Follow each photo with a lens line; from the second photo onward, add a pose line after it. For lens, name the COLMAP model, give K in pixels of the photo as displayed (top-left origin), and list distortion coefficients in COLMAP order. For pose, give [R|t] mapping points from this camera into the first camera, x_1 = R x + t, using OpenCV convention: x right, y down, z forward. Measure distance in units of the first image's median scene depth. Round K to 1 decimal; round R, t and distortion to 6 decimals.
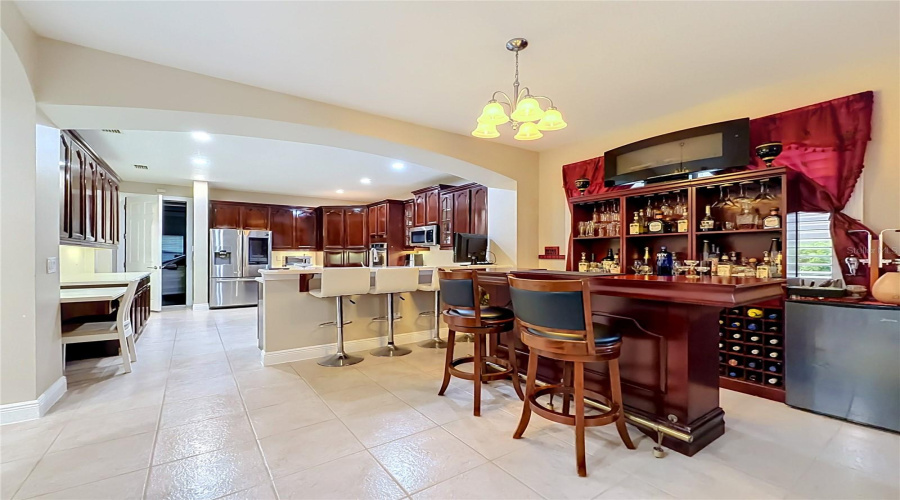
lens RADIAL K [[372.3, 0, 452.8], [0, 372.3, 251.3], [0, 0, 1]] dist [-0.000315, 0.000075]
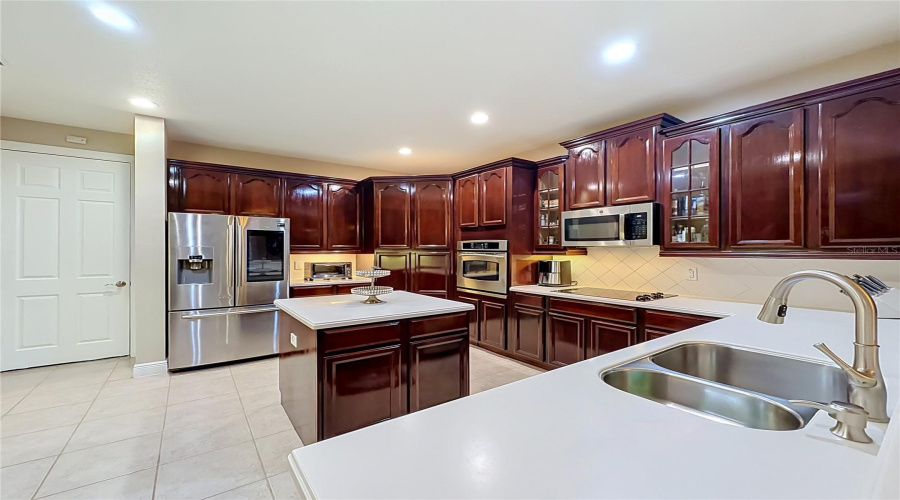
lens RADIAL K [[363.6, 0, 450.0], [0, 363.6, 250.0], [0, 0, 1]] dist [0.002132, 0.000482]
pose [[0.999893, -0.000728, 0.014618, -0.272835], [0.000572, 0.999943, 0.010672, -0.014677], [-0.014625, -0.010662, 0.999836, 0.488450]]
